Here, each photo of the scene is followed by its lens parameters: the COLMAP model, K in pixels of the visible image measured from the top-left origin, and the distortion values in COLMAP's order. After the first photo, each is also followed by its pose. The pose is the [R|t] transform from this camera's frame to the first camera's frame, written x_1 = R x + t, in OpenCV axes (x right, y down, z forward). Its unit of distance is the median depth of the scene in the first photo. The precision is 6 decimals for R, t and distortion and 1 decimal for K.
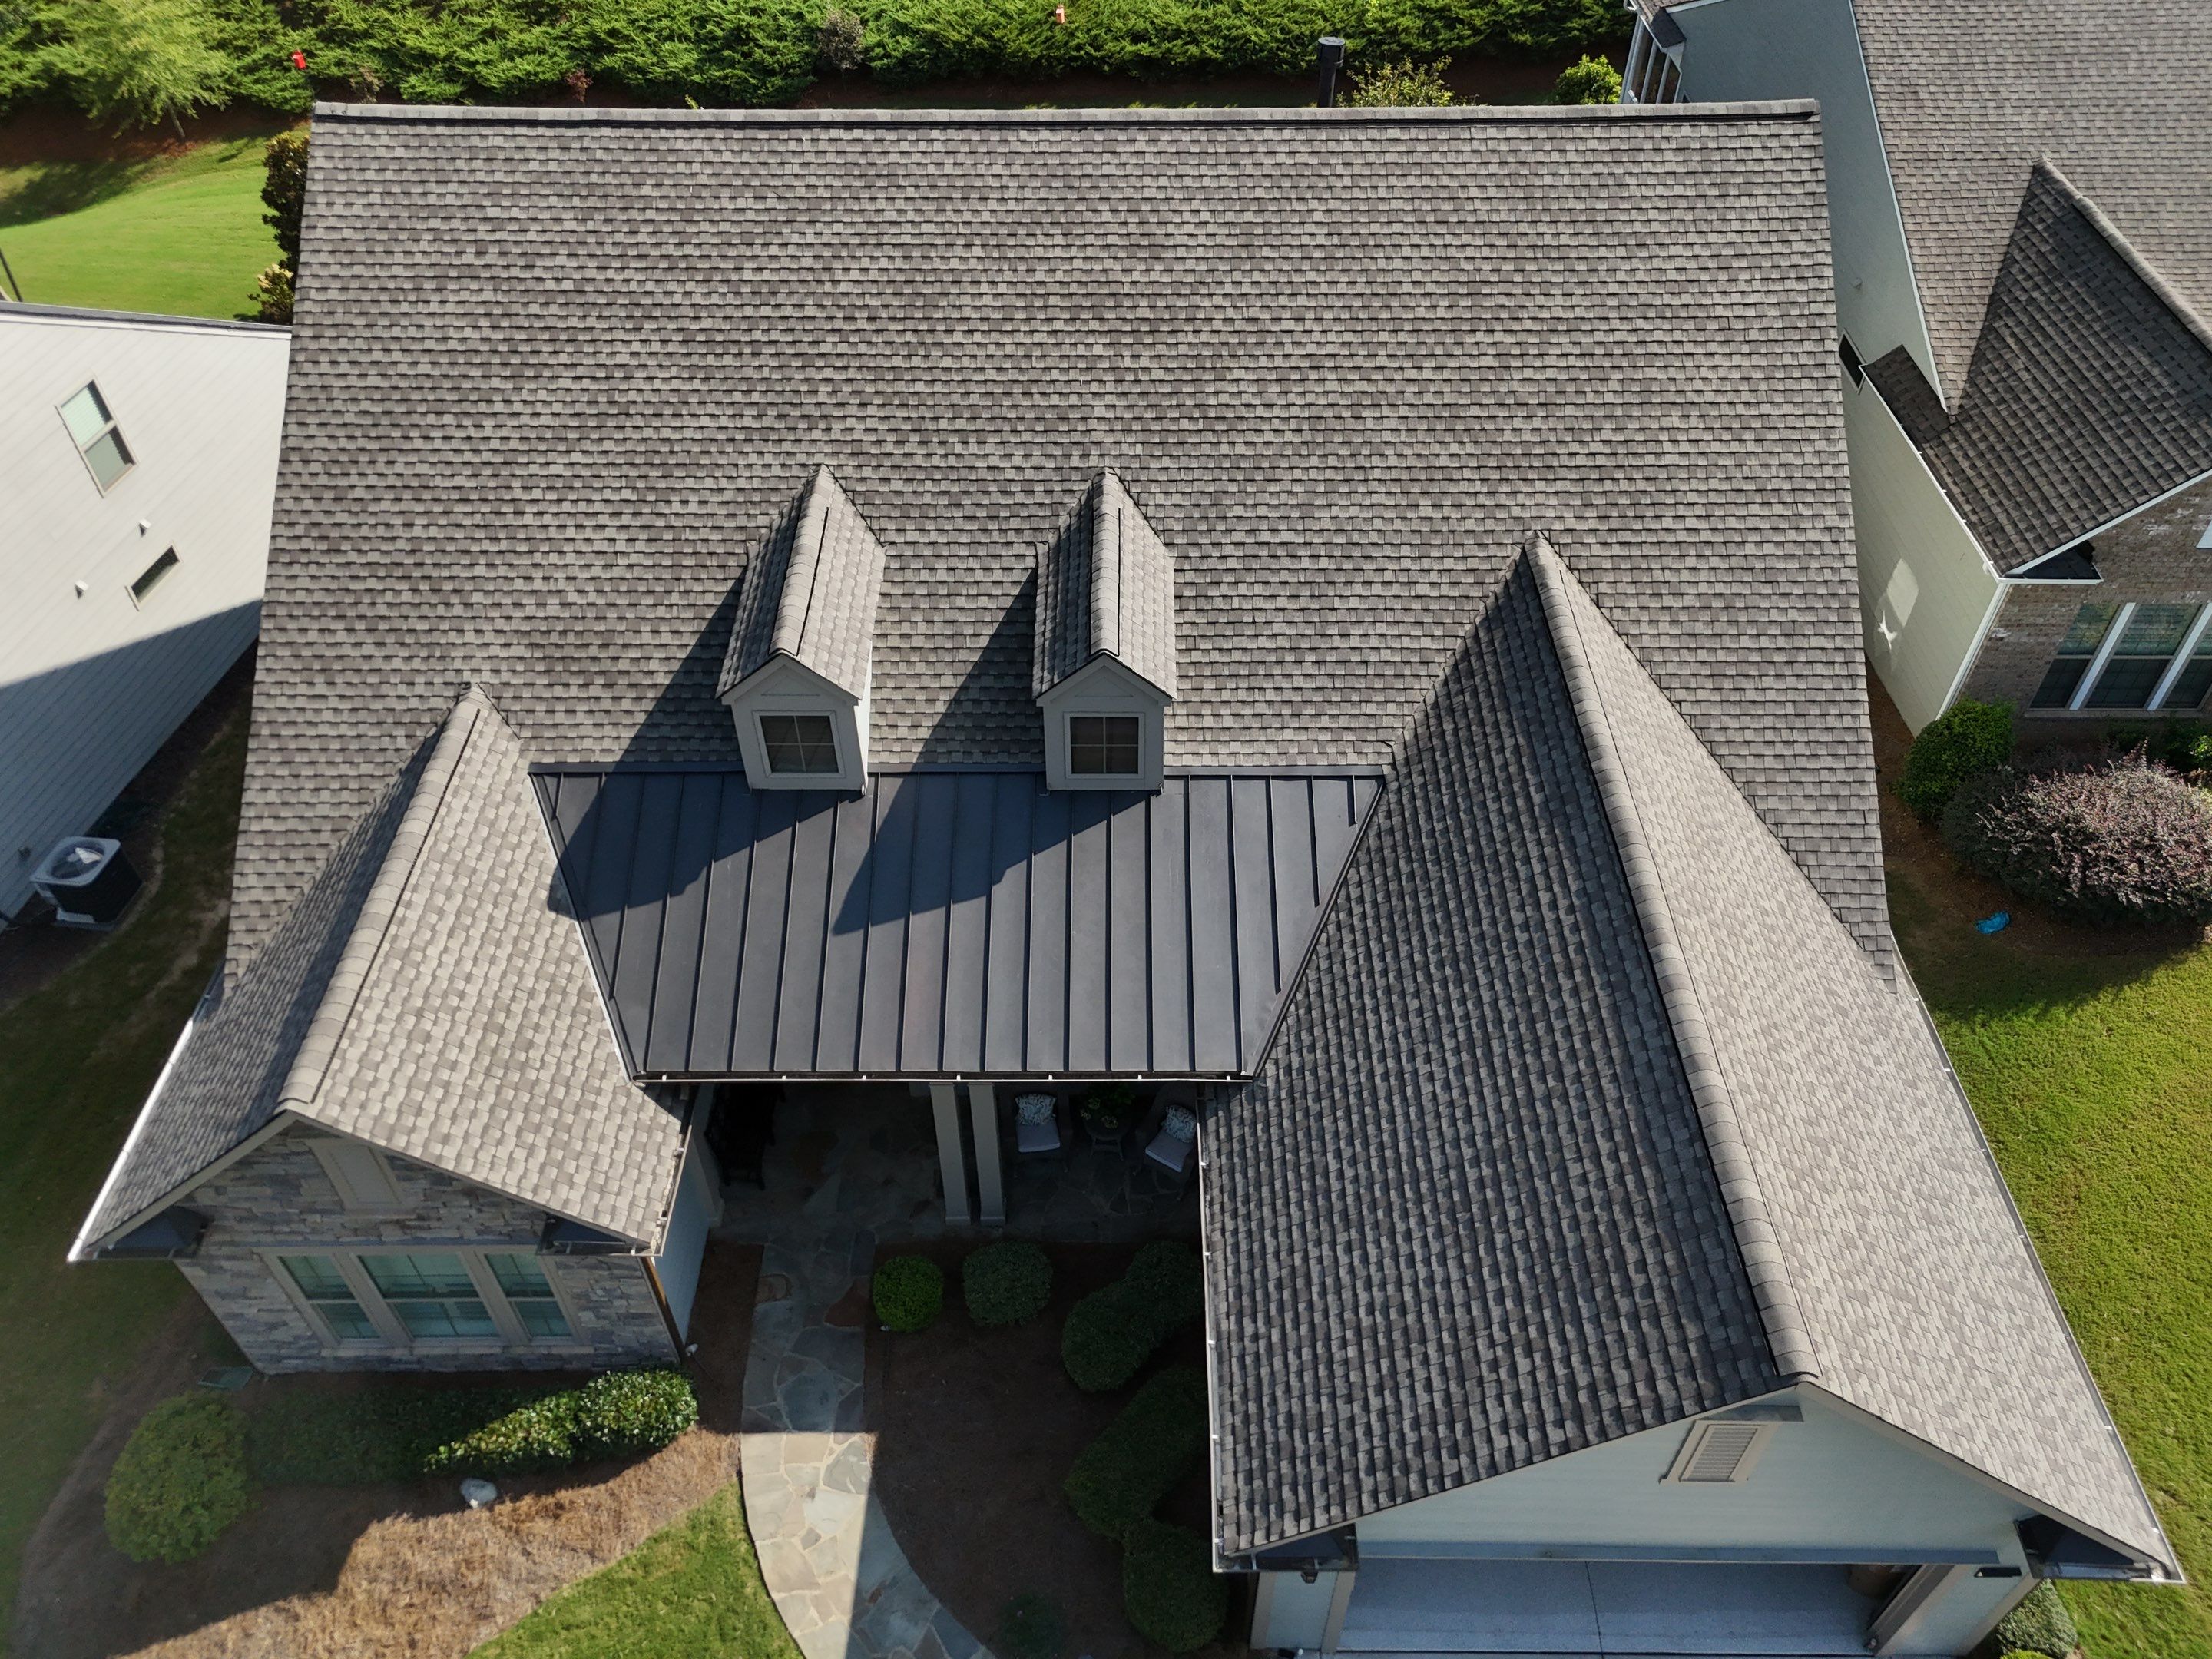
lens RADIAL K [[1639.0, 0, 1105.5], [0, 1639.0, 833.1], [0, 0, 1]] dist [0.055722, -0.041405]
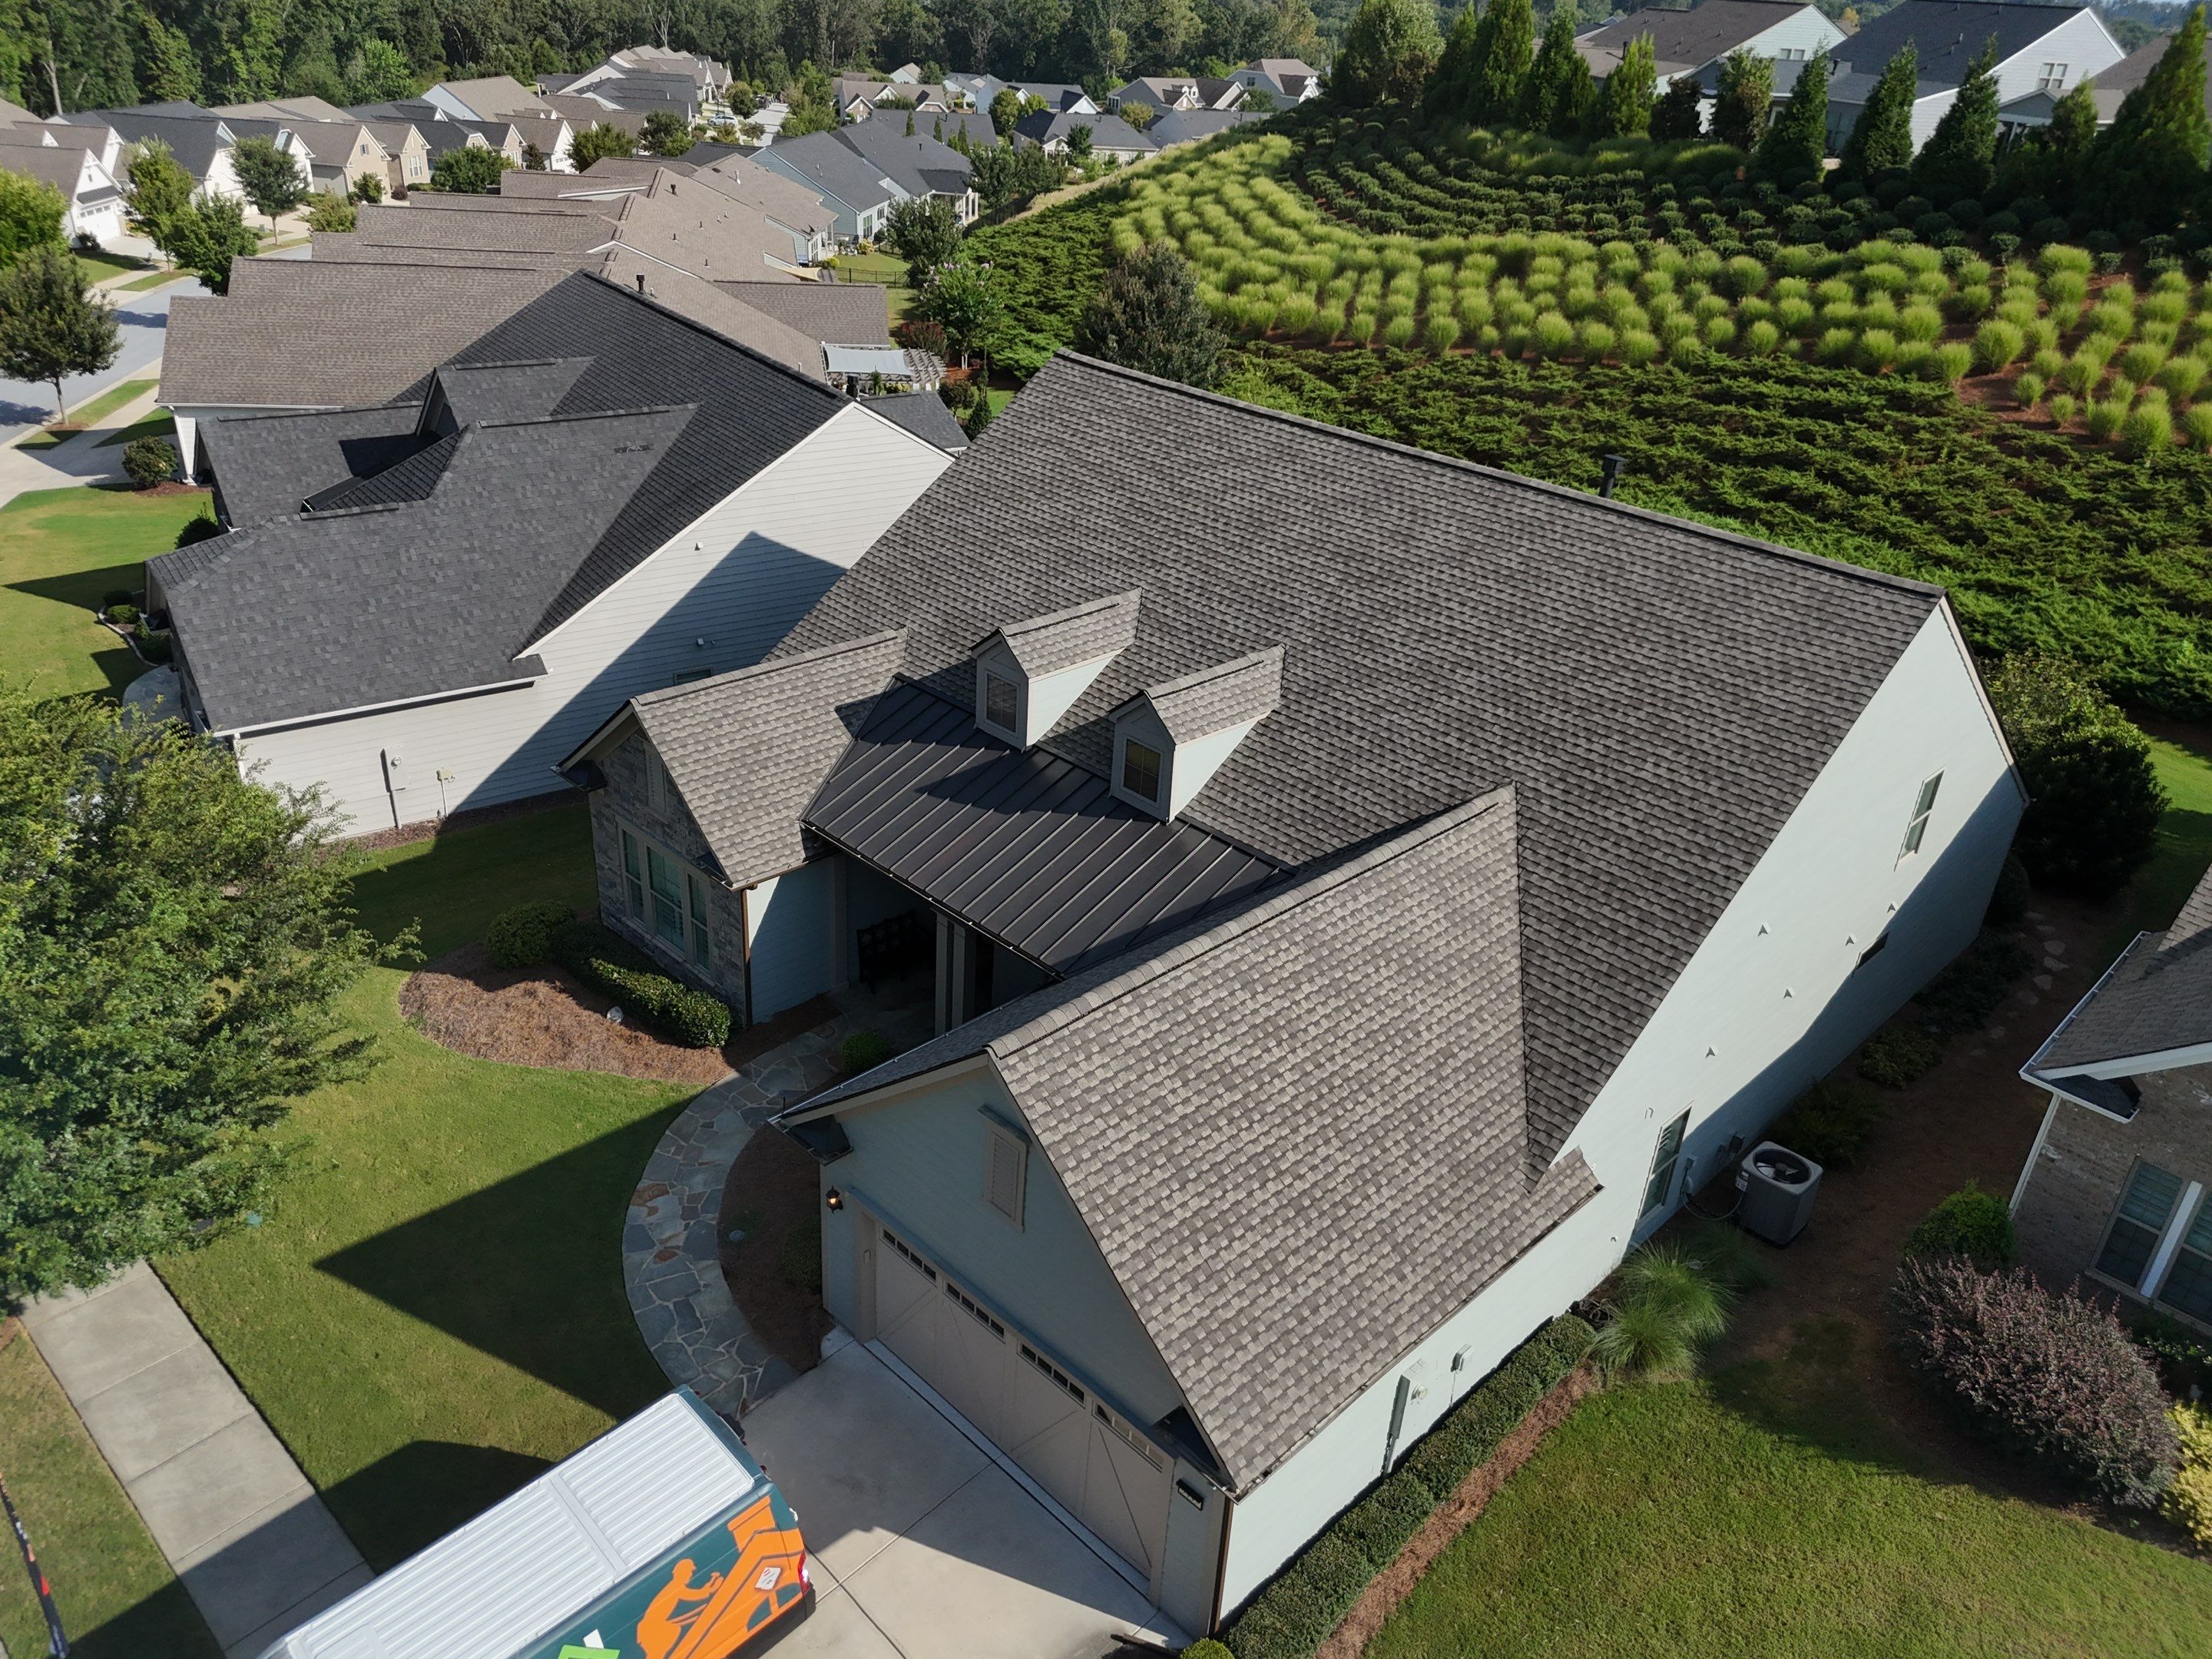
lens RADIAL K [[1639.0, 0, 1099.7], [0, 1639.0, 839.8], [0, 0, 1]] dist [0.055722, -0.041405]
pose [[0.709220, 0.371469, -0.599181, 0.801316], [-0.541484, 0.831281, -0.125564, 0.184699], [0.451445, 0.413500, 0.790706, -0.127707]]
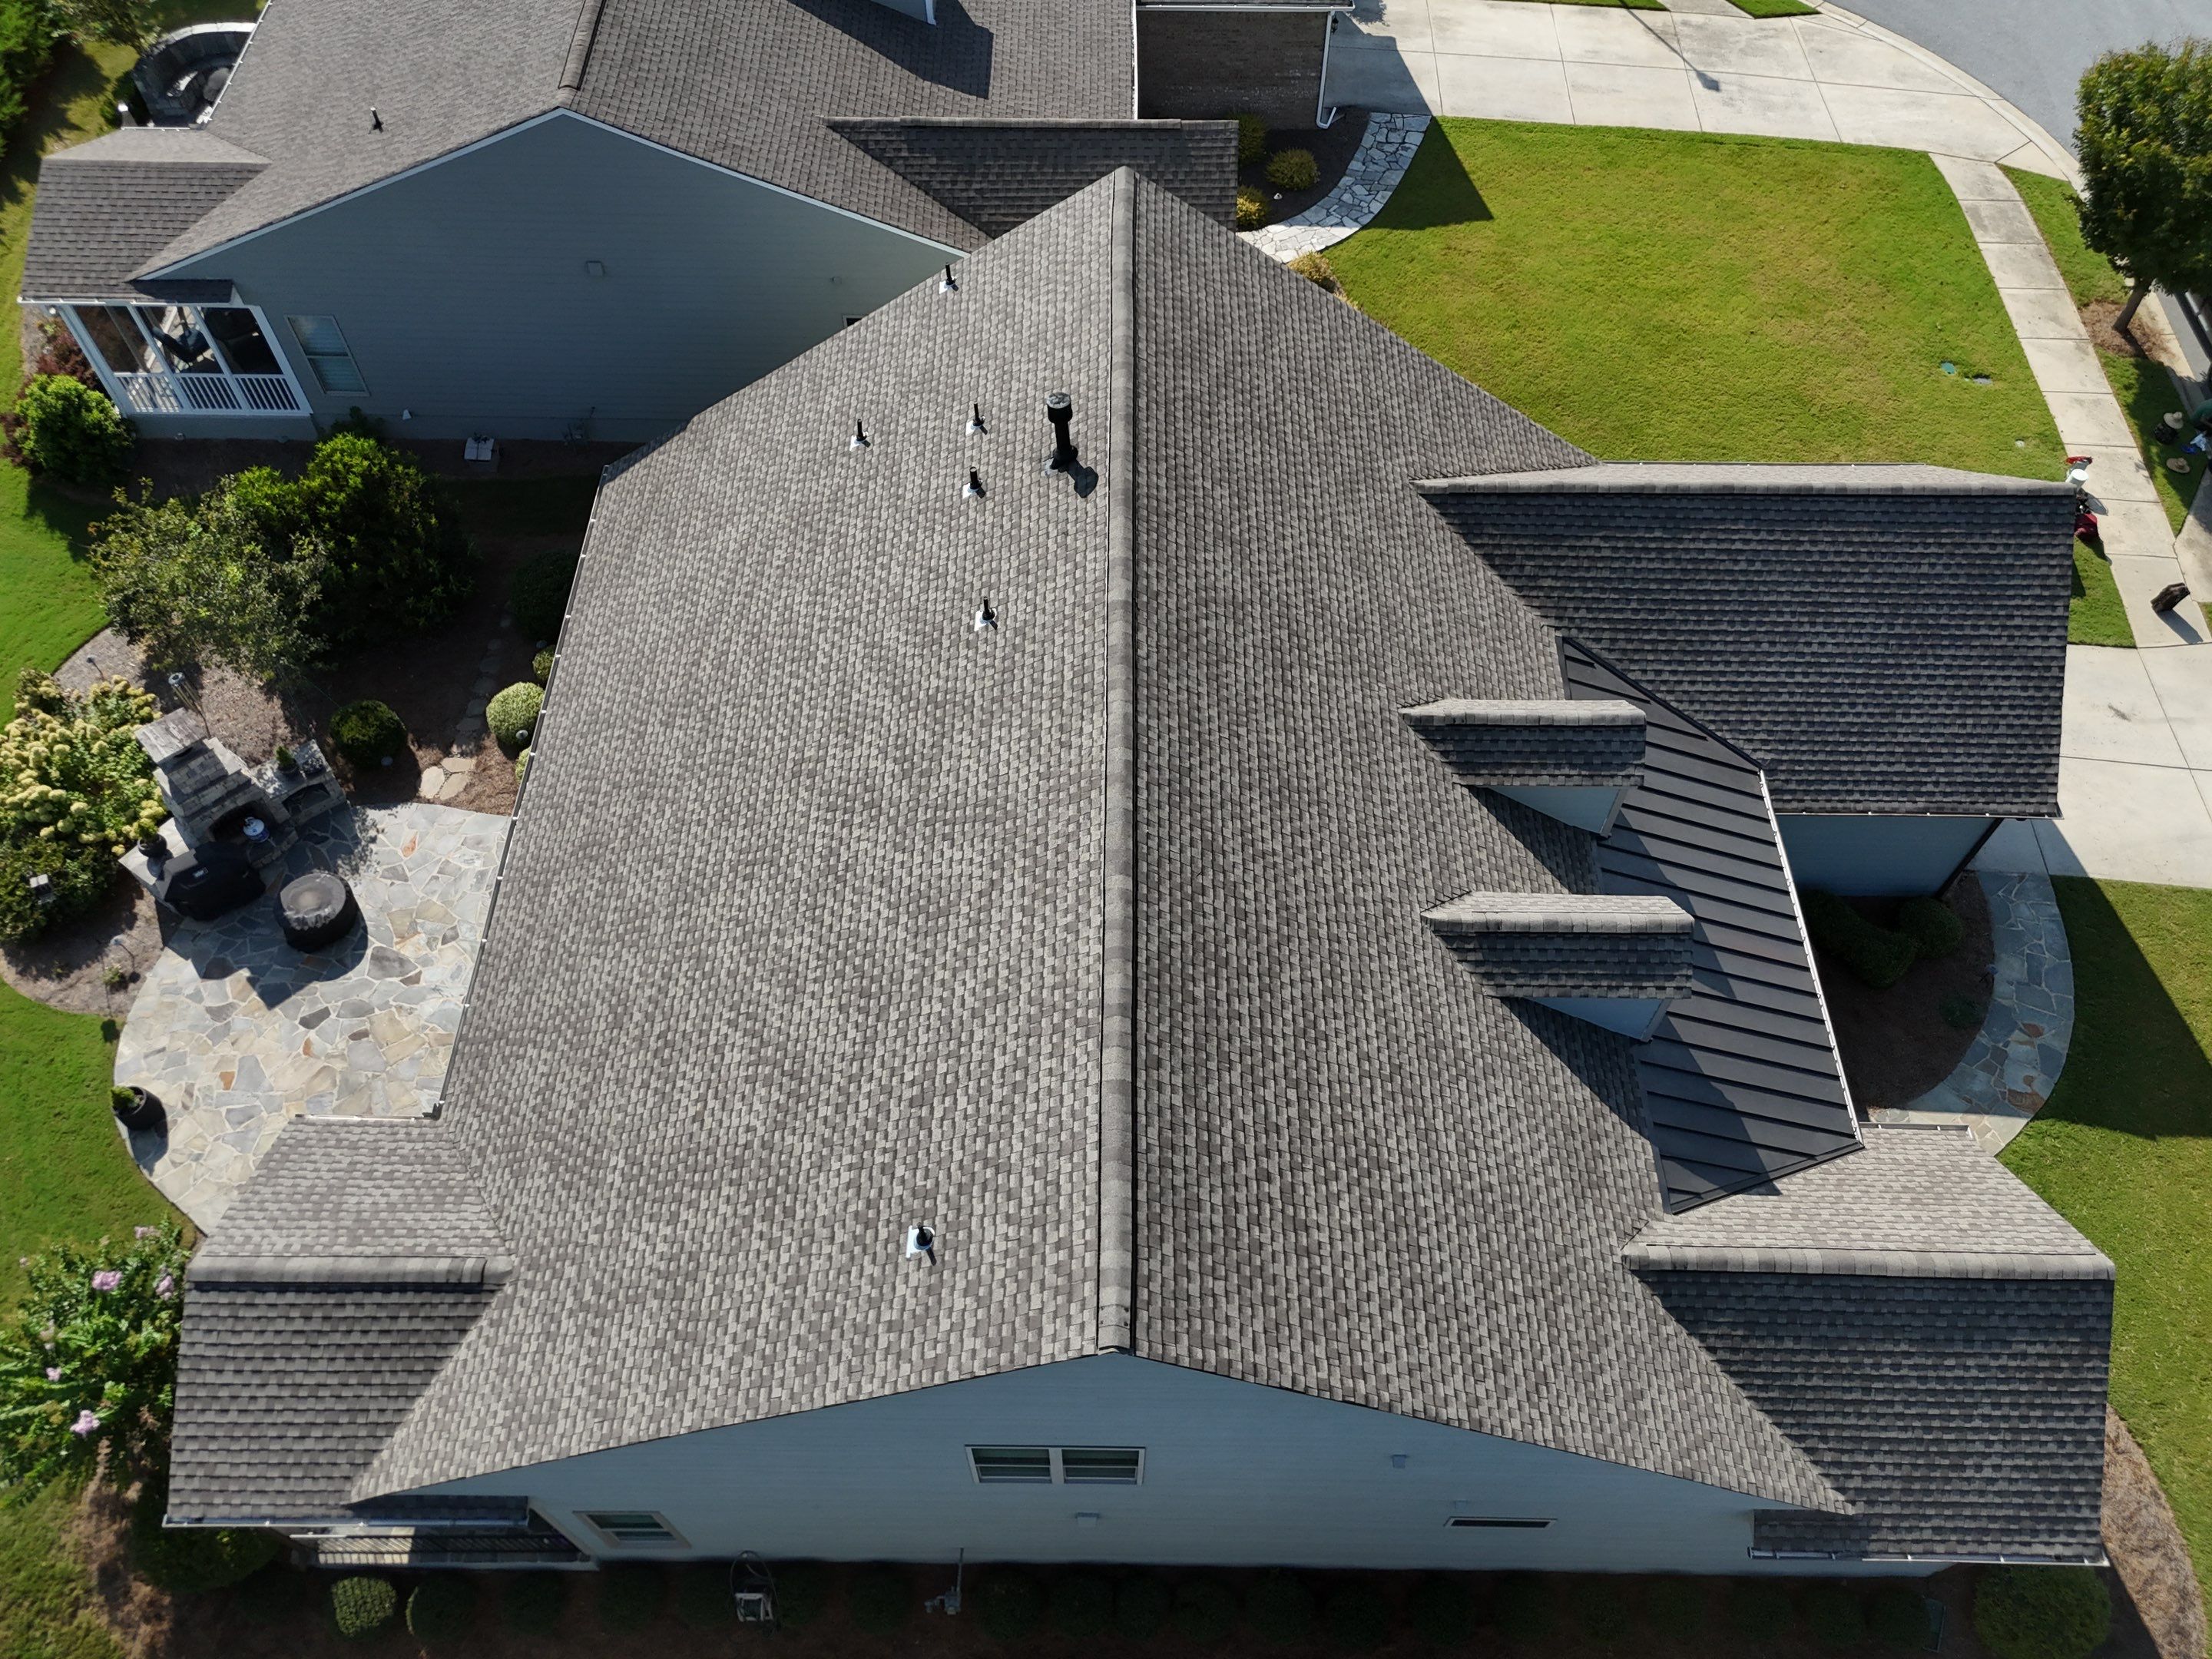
lens RADIAL K [[1639.0, 0, 1111.3], [0, 1639.0, 831.9], [0, 0, 1]] dist [0.055722, -0.041405]
pose [[0.003782, -0.820020, 0.572323, -0.743549], [0.703287, 0.409049, 0.581434, -1.013460], [-0.710896, 0.400308, 0.578257, 0.497006]]
